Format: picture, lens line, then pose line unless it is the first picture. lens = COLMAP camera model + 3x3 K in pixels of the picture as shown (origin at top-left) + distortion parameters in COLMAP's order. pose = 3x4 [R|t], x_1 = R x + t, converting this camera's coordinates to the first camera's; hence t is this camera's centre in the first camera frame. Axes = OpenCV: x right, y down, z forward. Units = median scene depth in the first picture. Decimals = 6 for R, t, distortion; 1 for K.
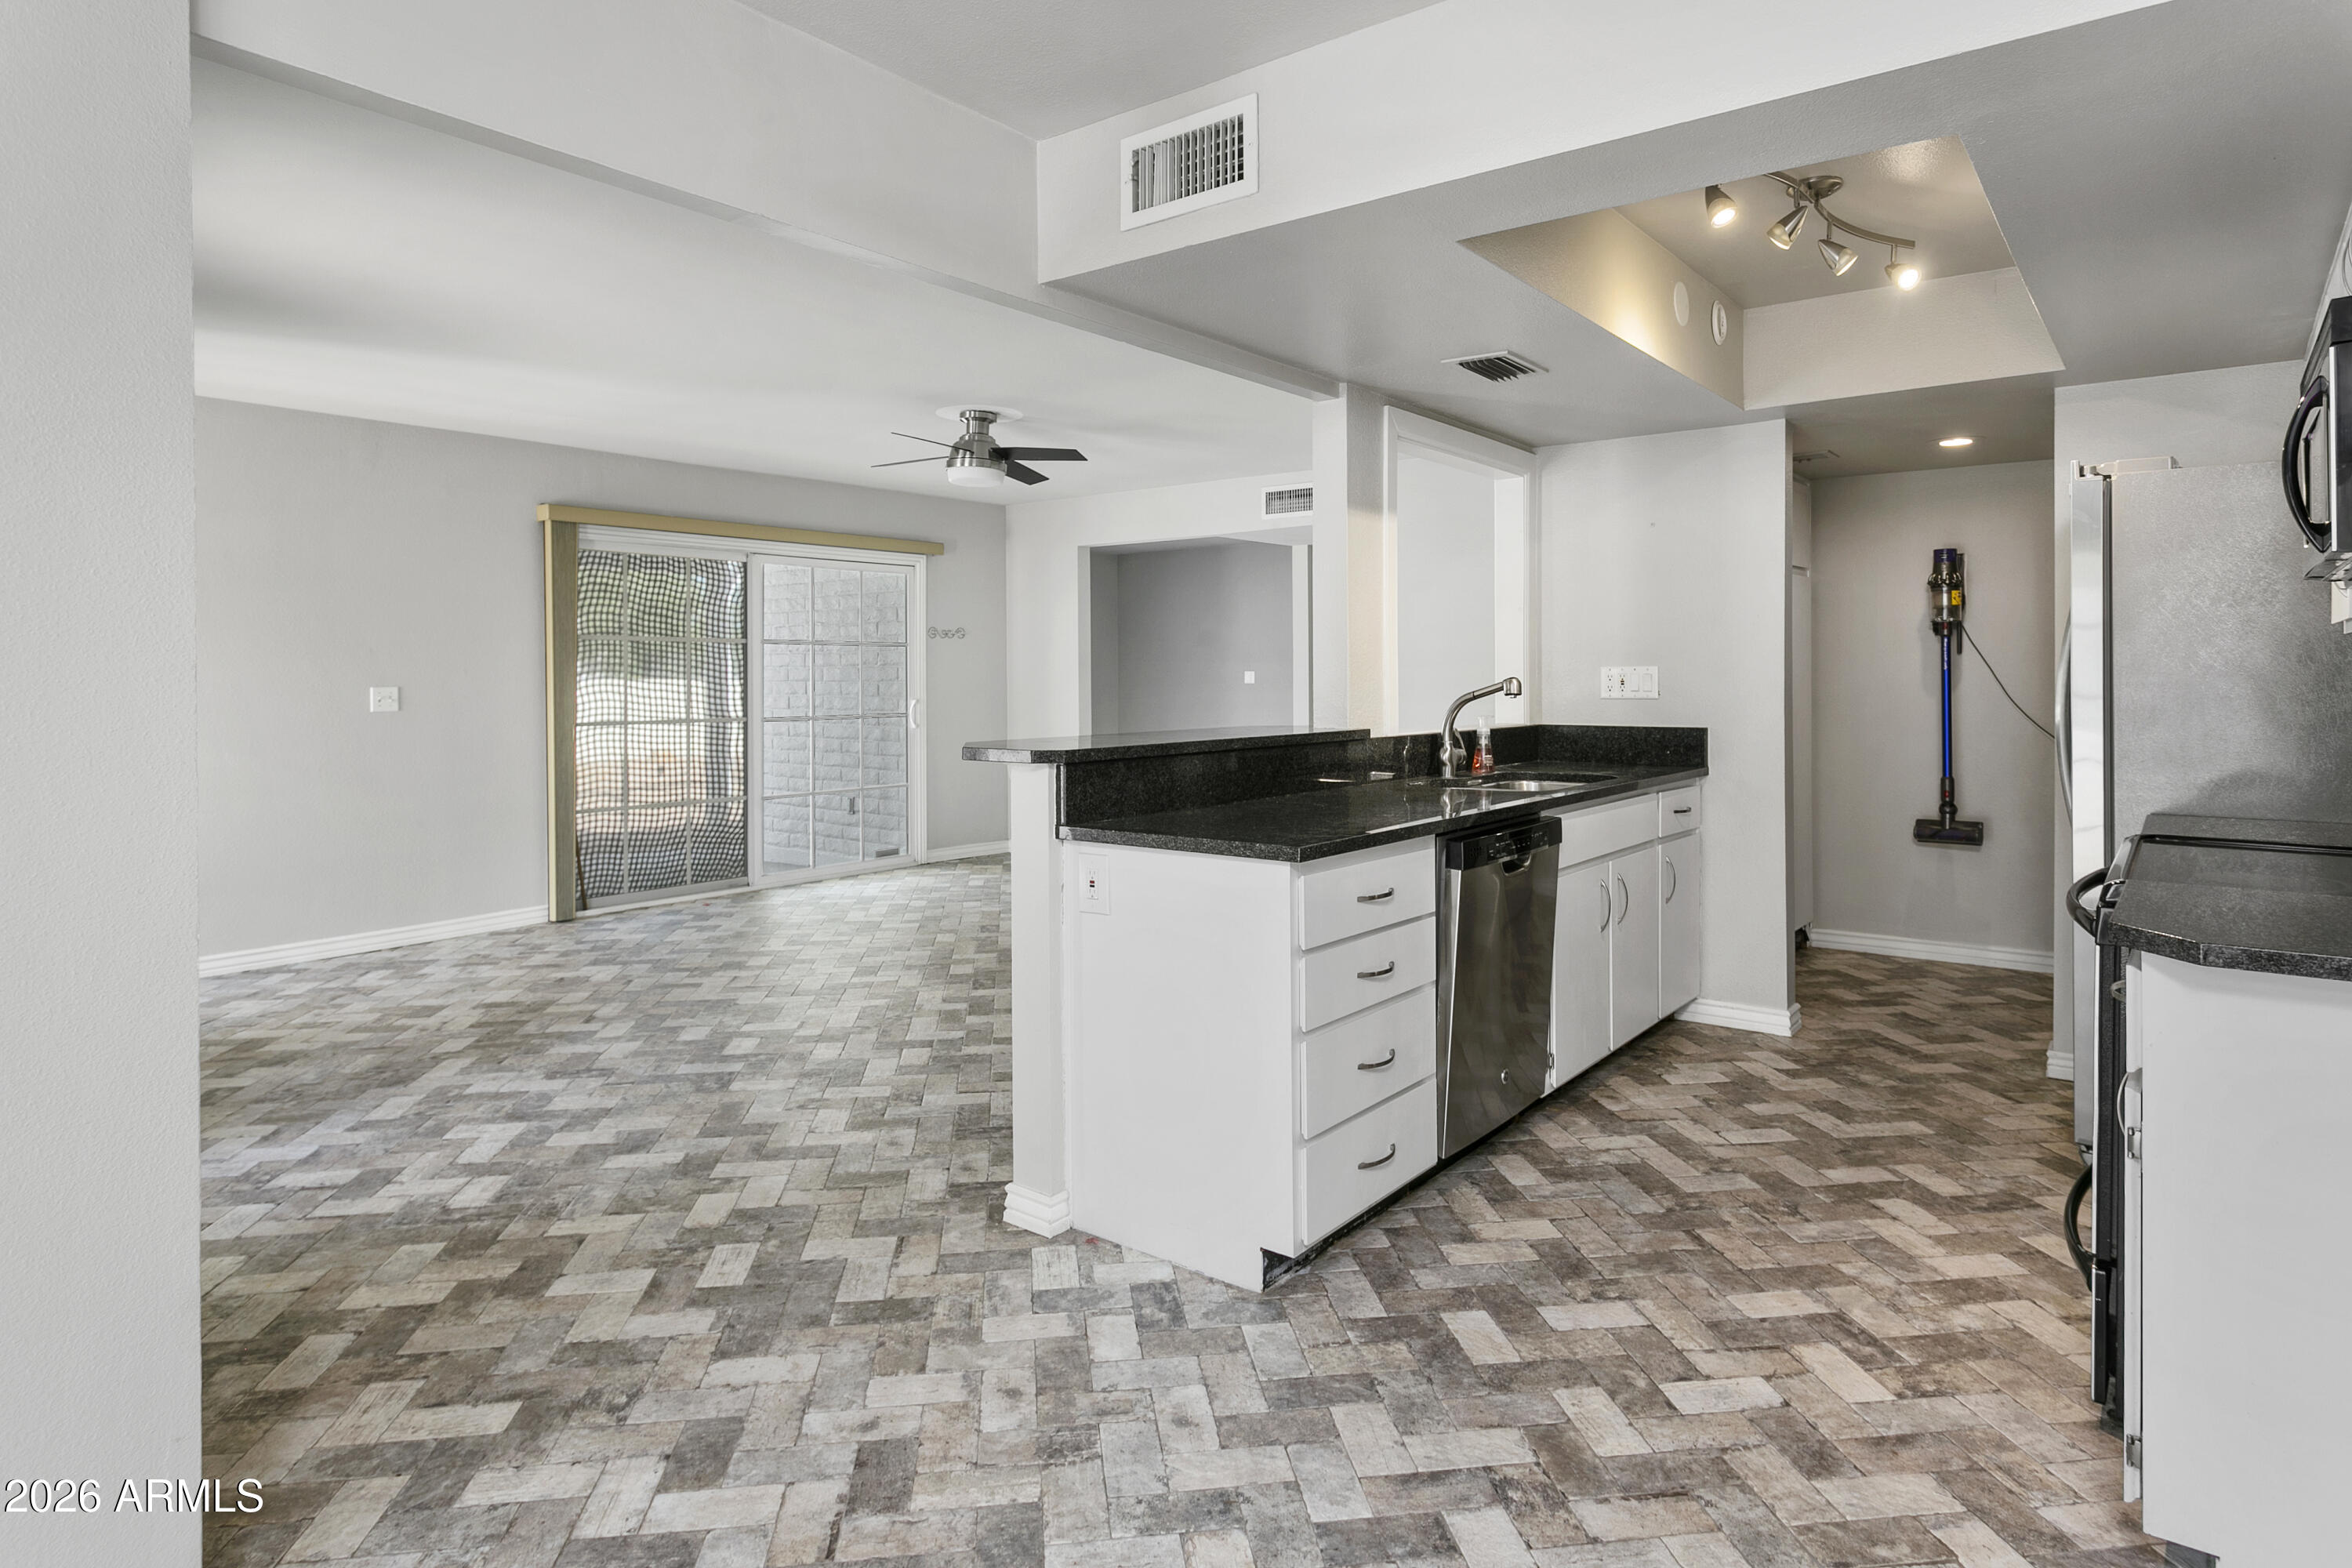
lens RADIAL K [[1299.6, 0, 1193.7], [0, 1299.6, 678.1], [0, 0, 1]] dist [-0.001088, -0.000461]
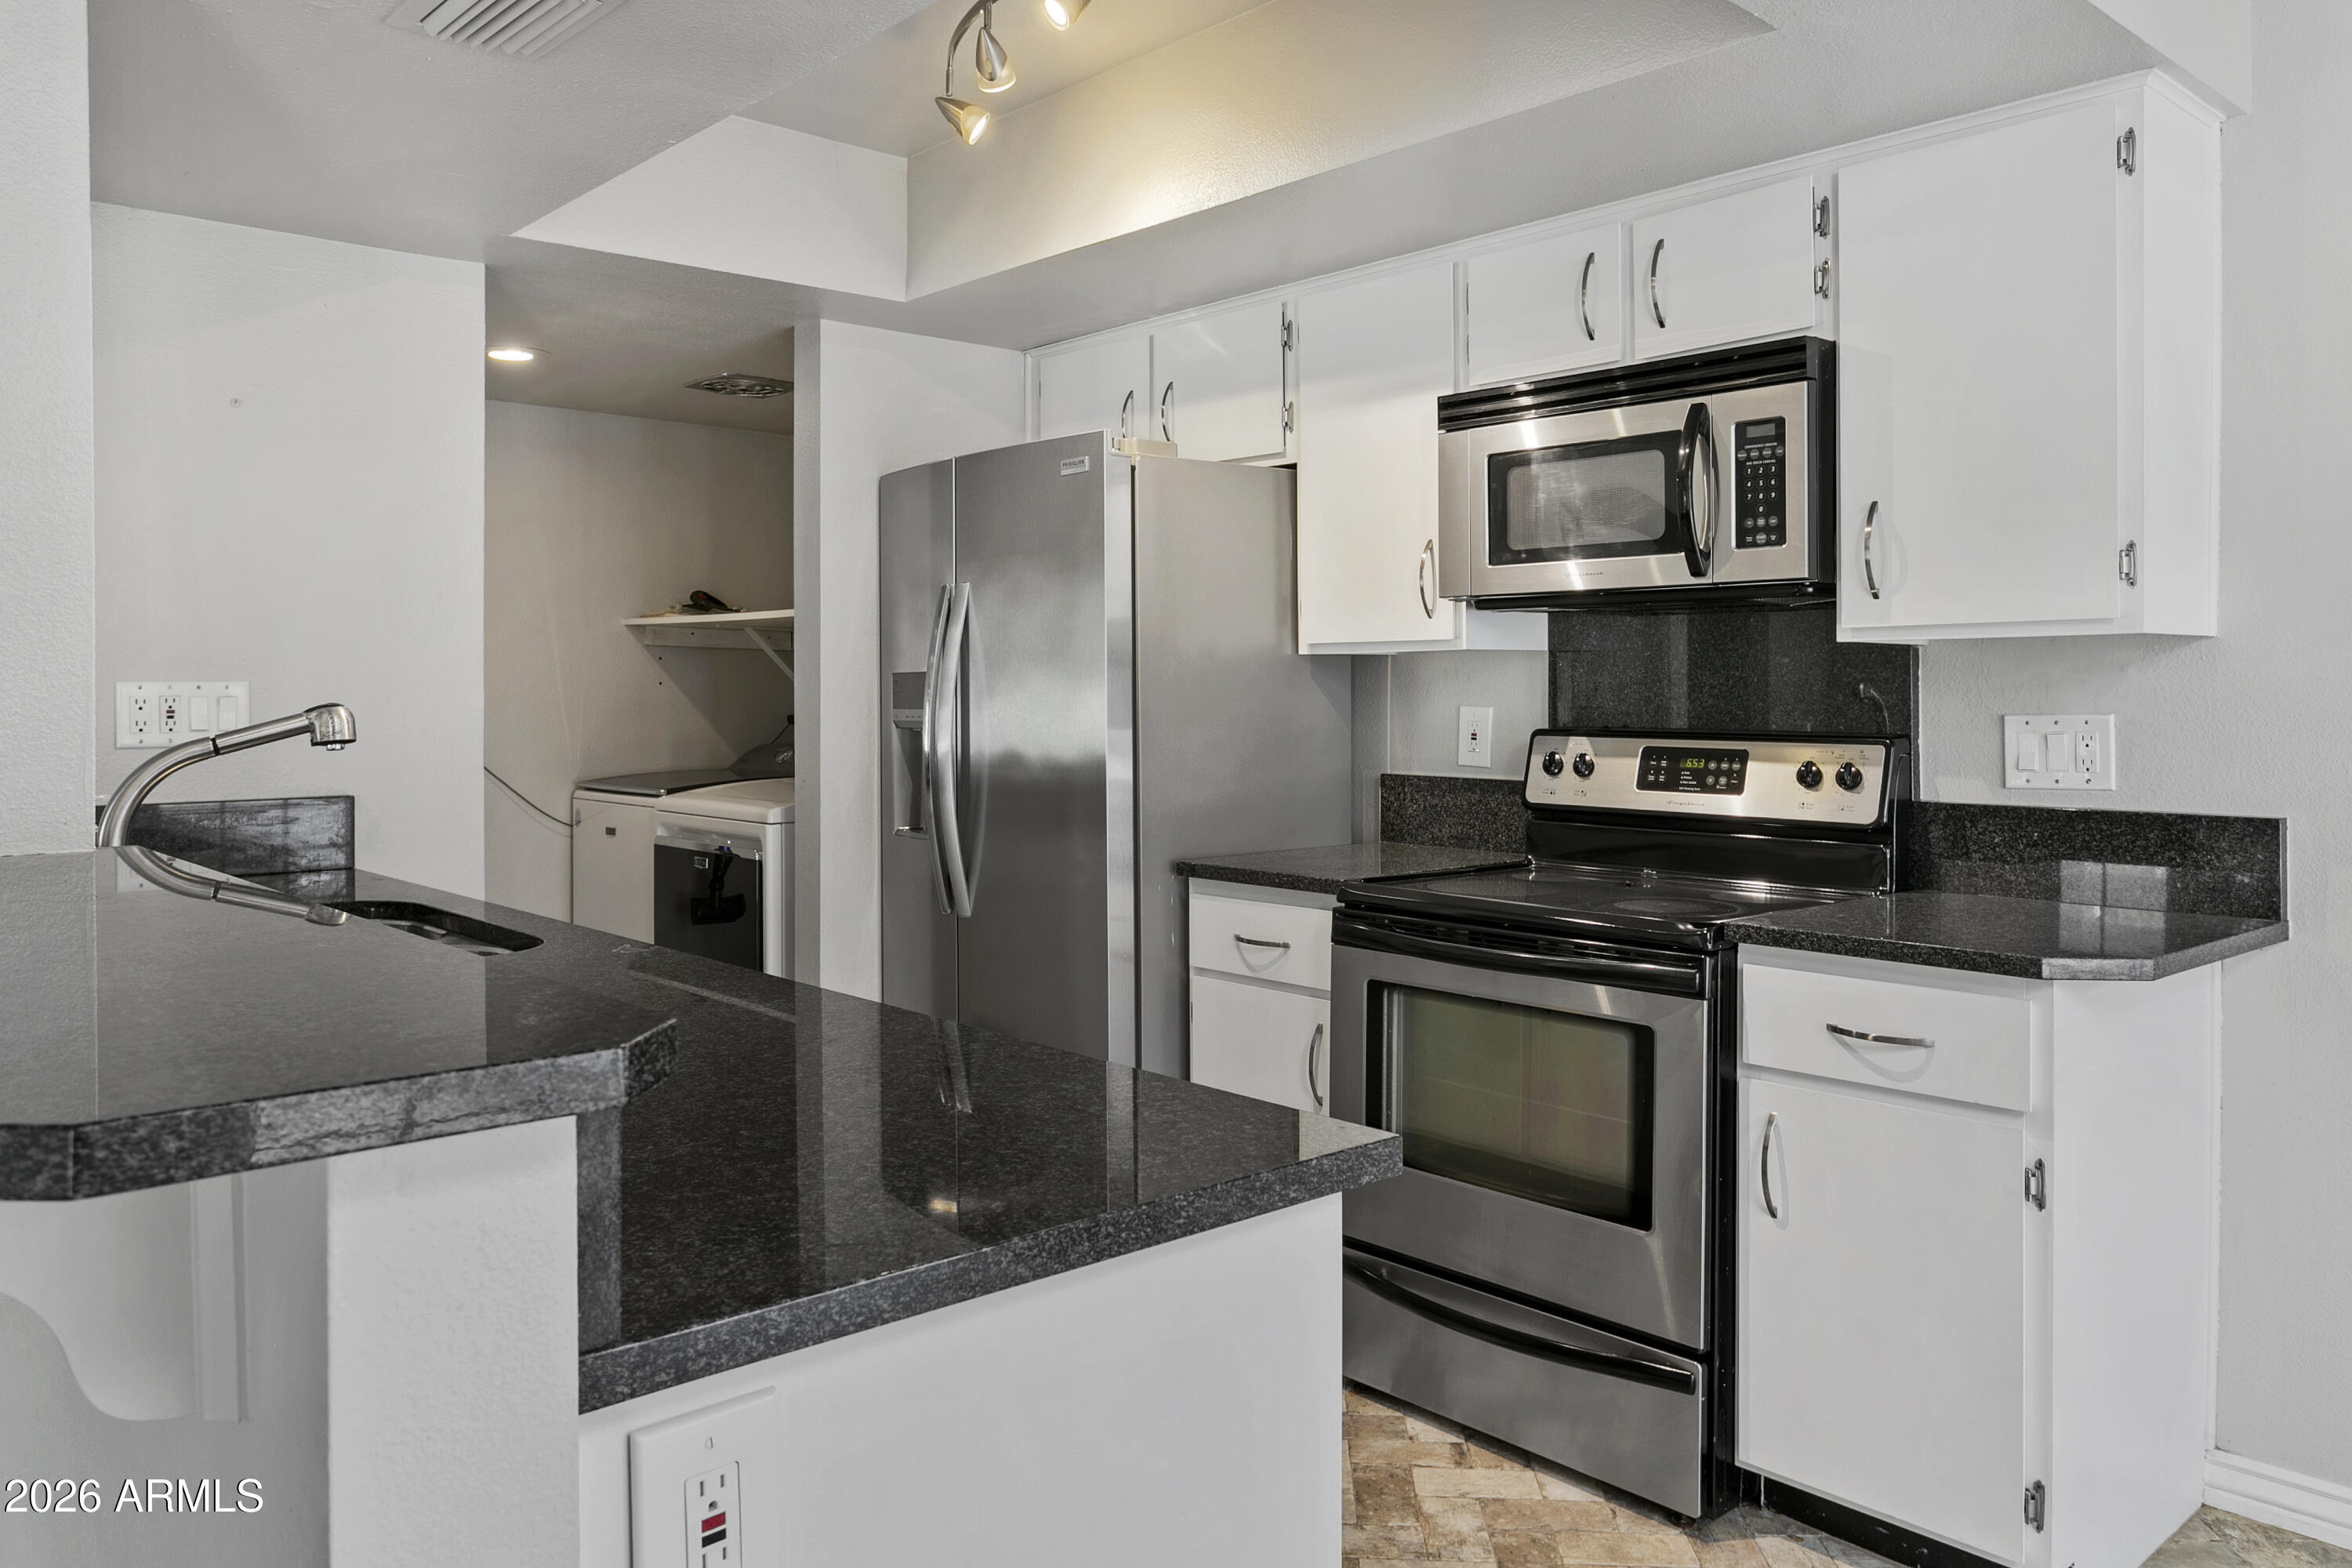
lens RADIAL K [[1698.0, 0, 1176.2], [0, 1698.0, 700.4], [0, 0, 1]] dist [-0.003729, -0.000197]
pose [[0.185451, -0.002011, 0.982652, -0.348559], [0.003022, 0.999994, 0.001476, -0.002209], [-0.982649, 0.002696, 0.185456, 0.772287]]
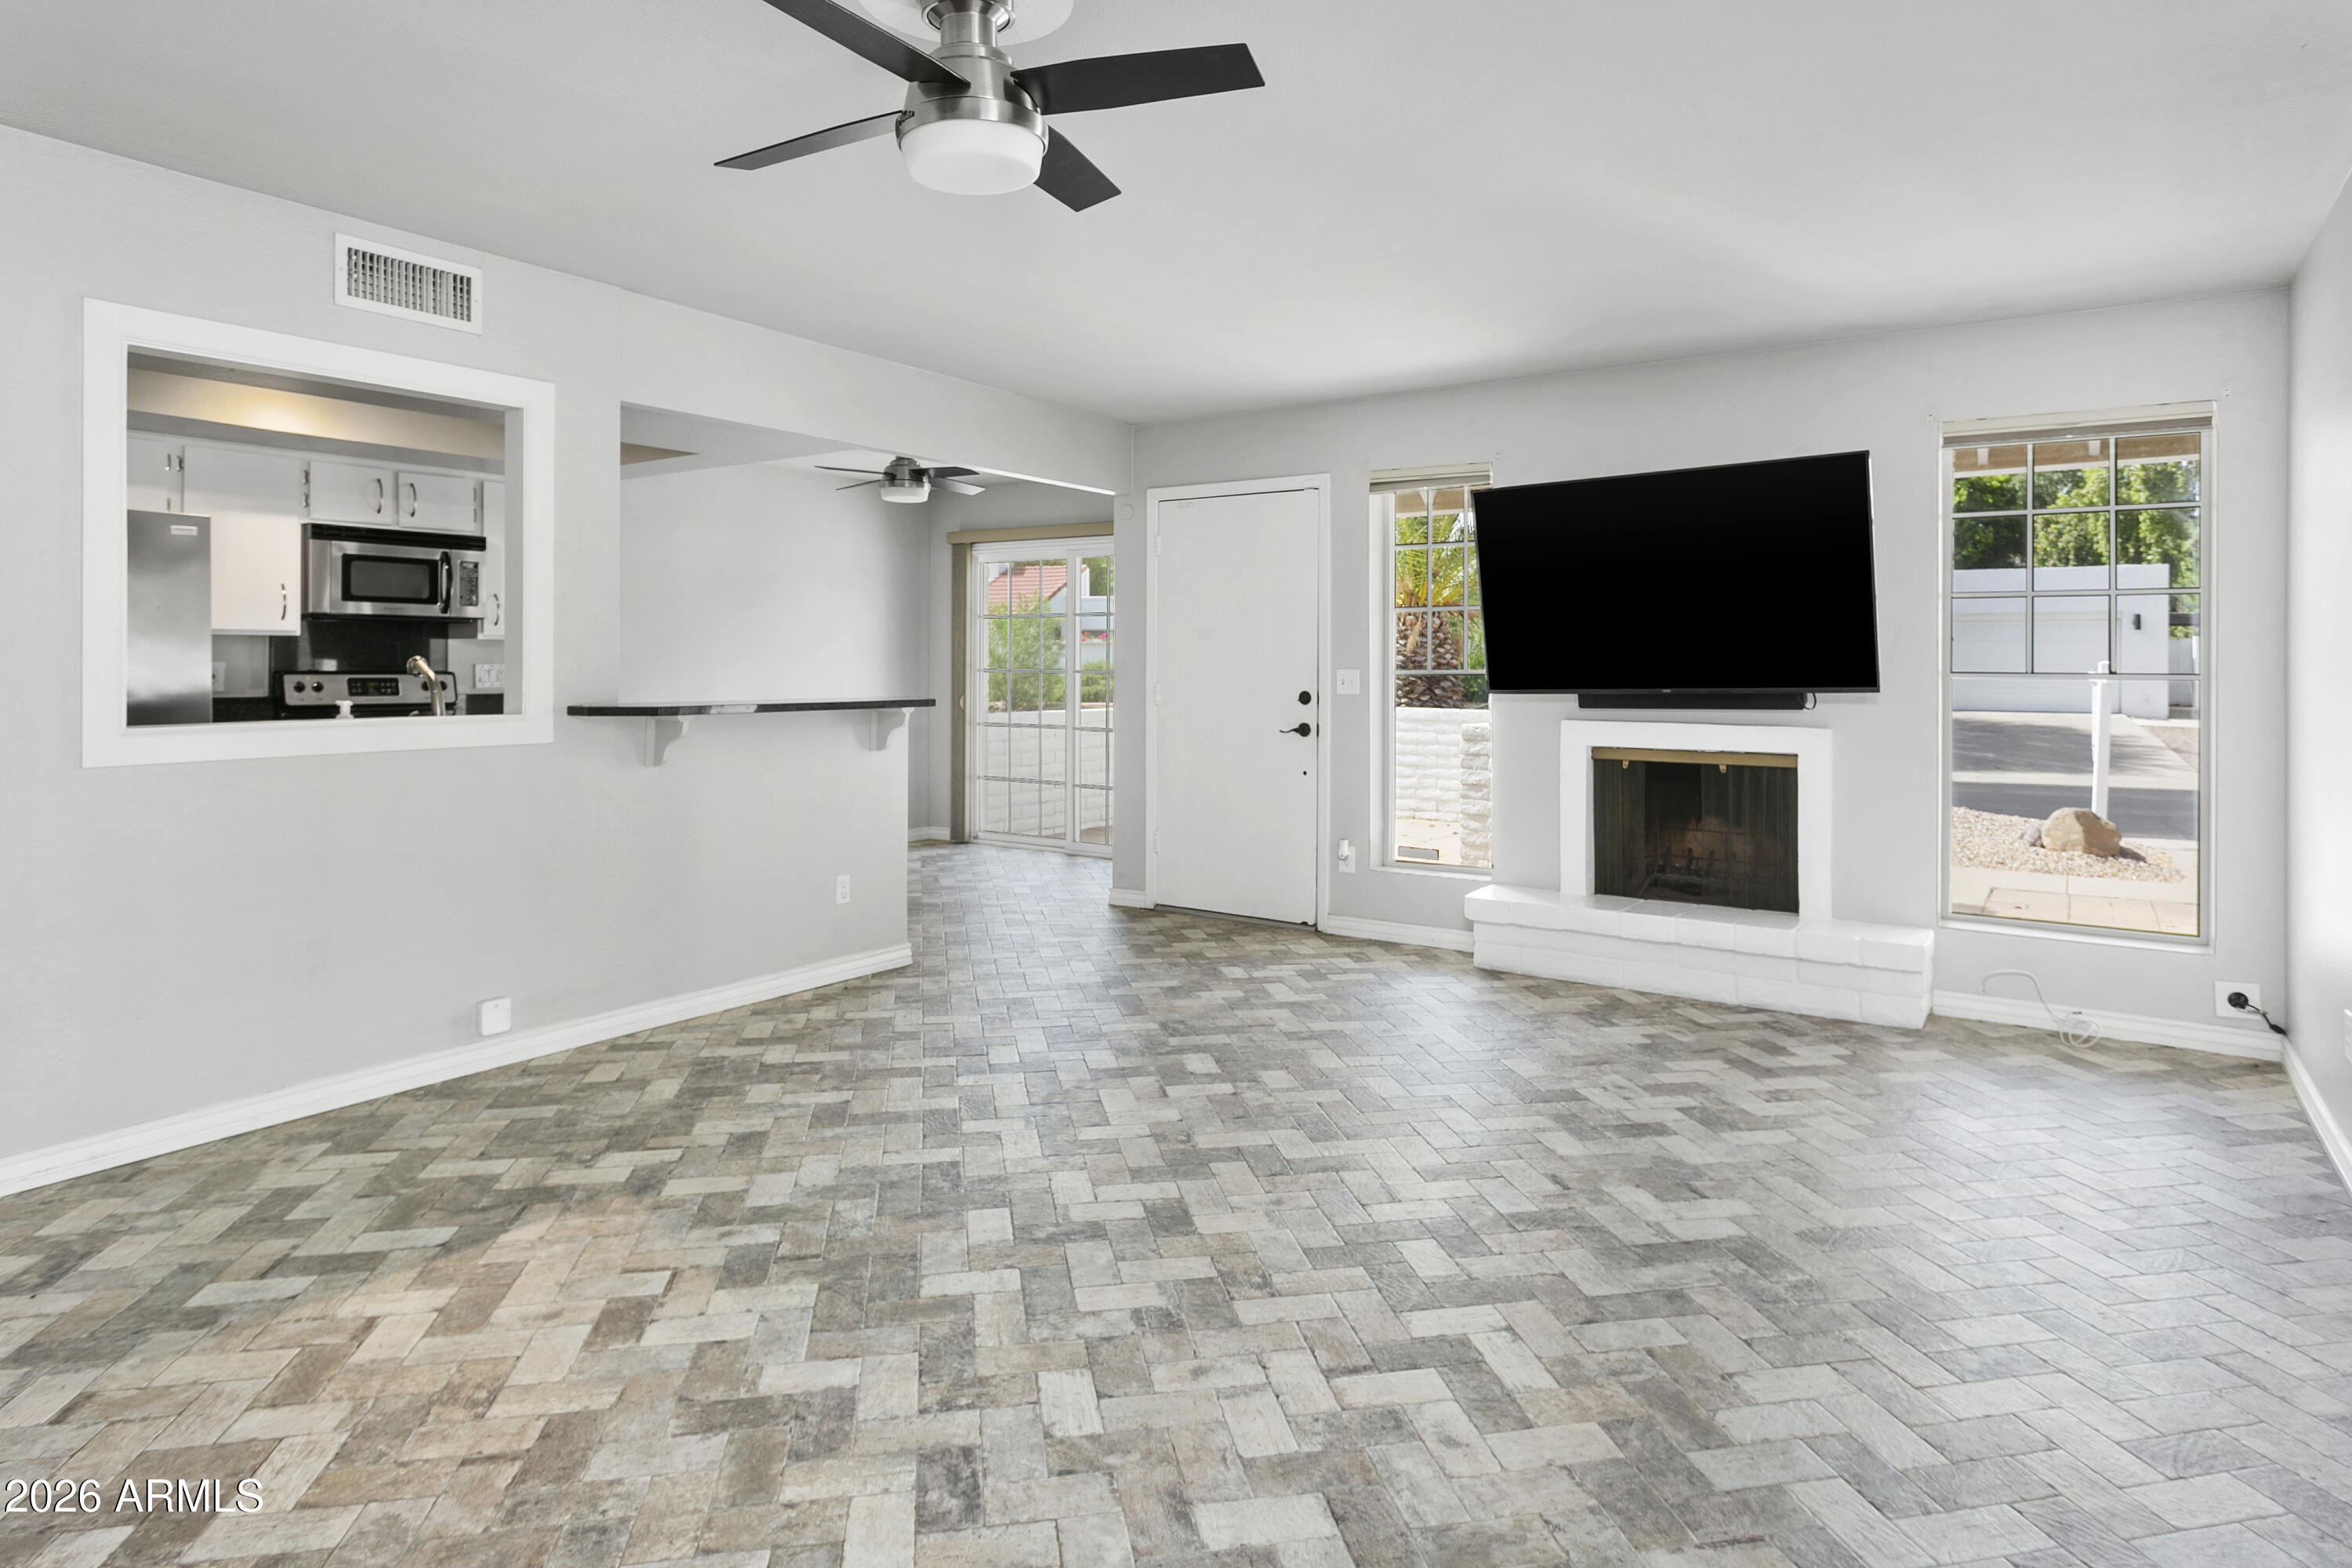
lens RADIAL K [[1314.7, 0, 1226.6], [0, 1314.7, 719.6], [0, 0, 1]] dist [-0.001820, -0.000318]
pose [[-0.996820, 0.001202, -0.079677, -0.407050], [-0.002560, 0.998887, 0.047090, -0.004347], [0.079645, 0.047144, -0.995708, 2.680759]]
